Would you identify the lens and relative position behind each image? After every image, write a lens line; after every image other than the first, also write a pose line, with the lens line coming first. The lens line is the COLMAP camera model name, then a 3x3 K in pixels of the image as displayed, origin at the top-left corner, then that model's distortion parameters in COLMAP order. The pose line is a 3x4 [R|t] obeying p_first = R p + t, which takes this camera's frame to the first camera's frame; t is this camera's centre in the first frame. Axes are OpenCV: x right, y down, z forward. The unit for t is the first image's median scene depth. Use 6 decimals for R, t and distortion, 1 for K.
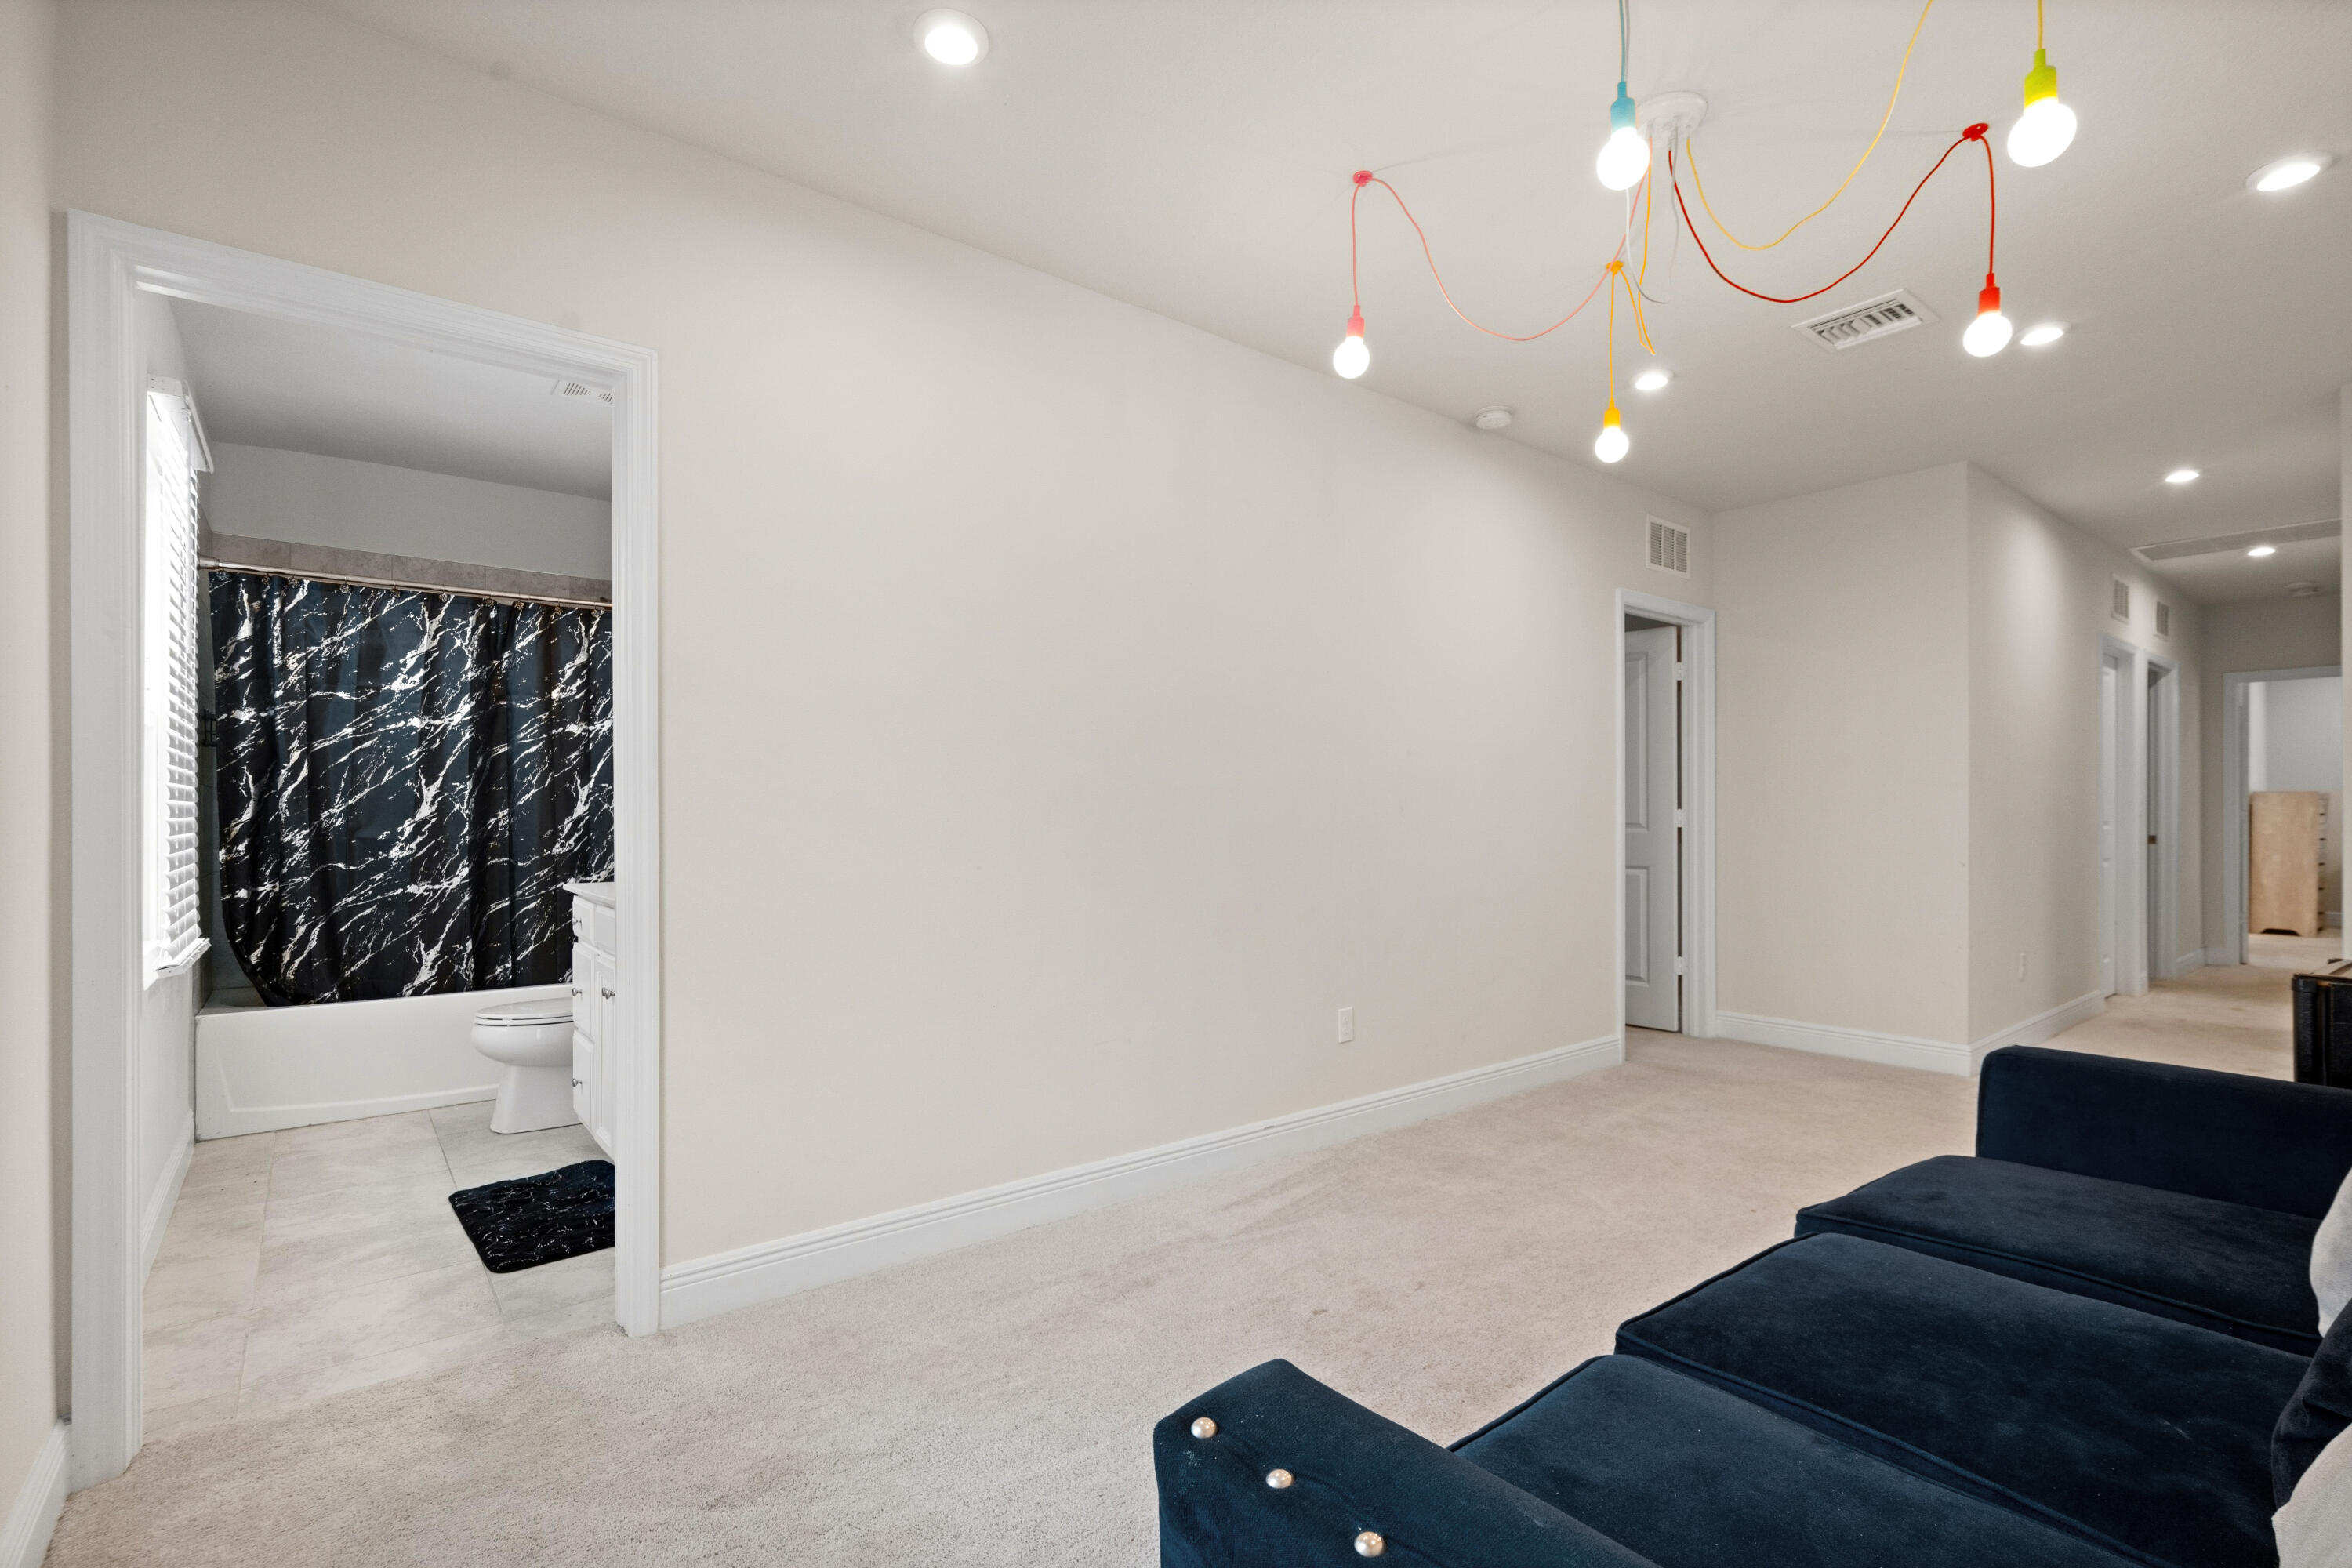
lens RADIAL K [[1087.3, 0, 1180.0], [0, 1087.3, 807.9], [0, 0, 1]] dist [0.002570, 0.000802]
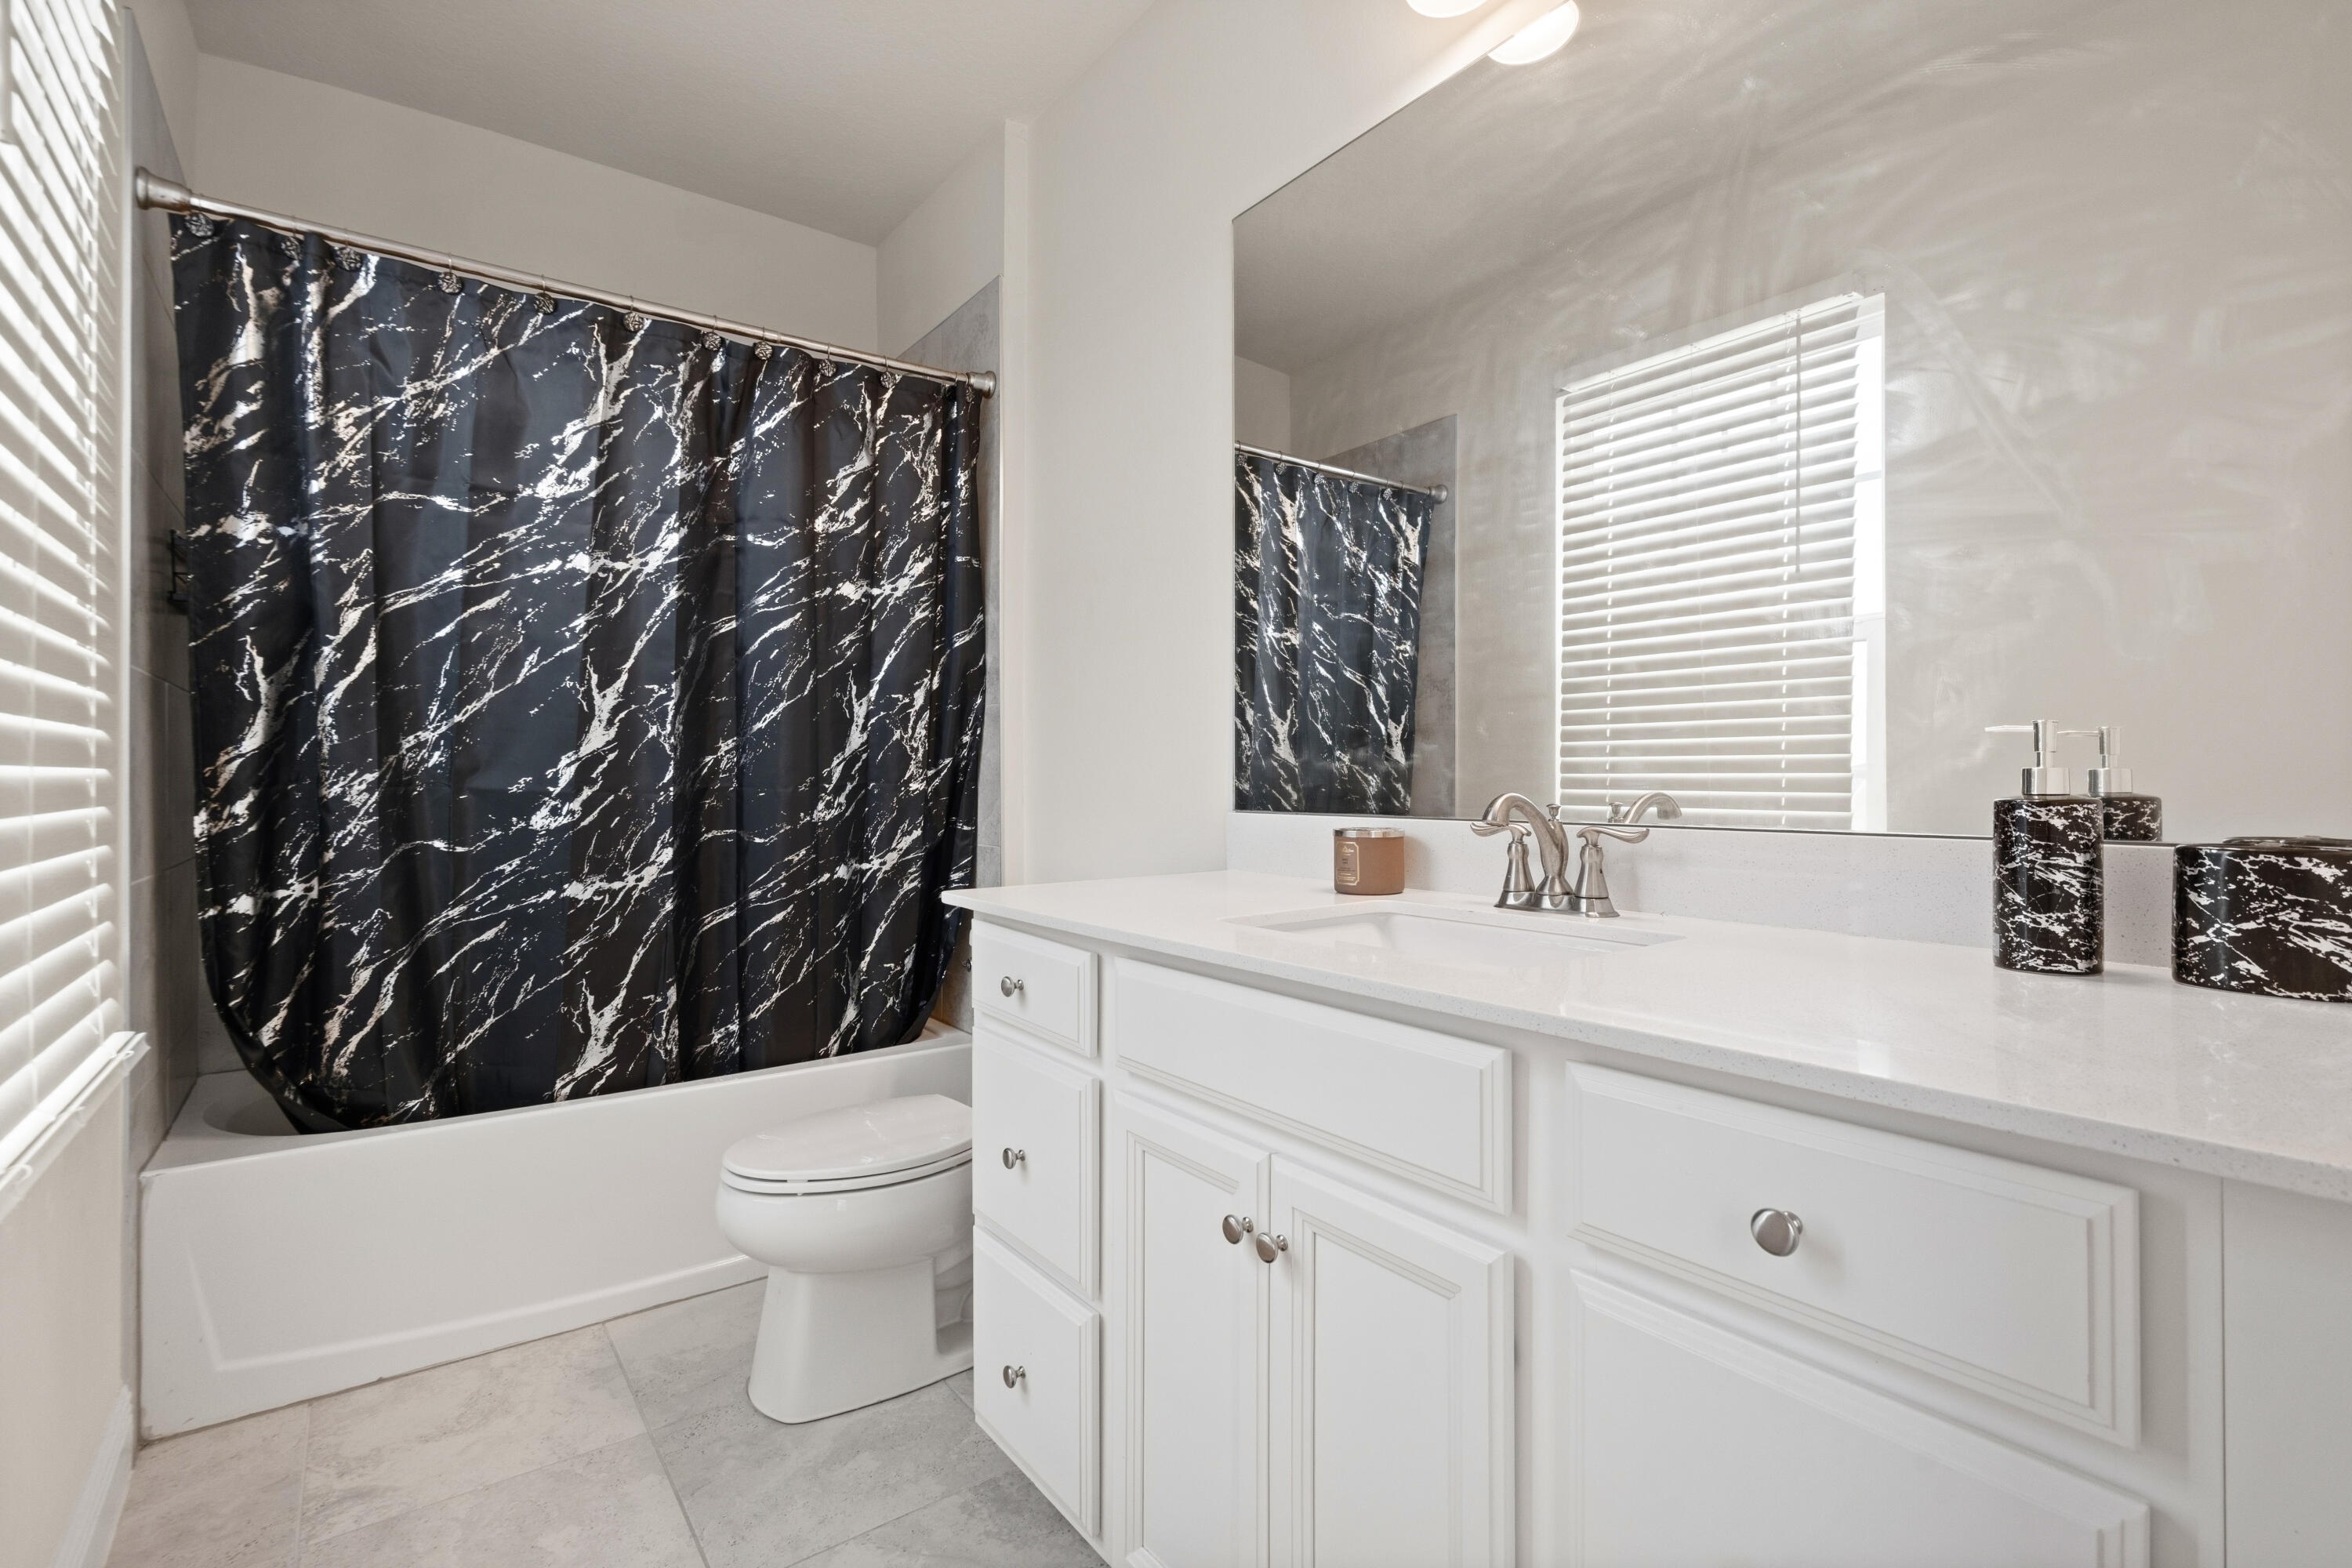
lens RADIAL K [[1087.3, 0, 1174.0], [0, 1087.3, 770.7], [0, 0, 1]] dist [0.002570, 0.000802]
pose [[0.999555, -0.002344, -0.029747, -0.414633], [0.002230, 0.999990, -0.003874, 0.021291], [0.029756, 0.003806, 0.999550, 0.505994]]
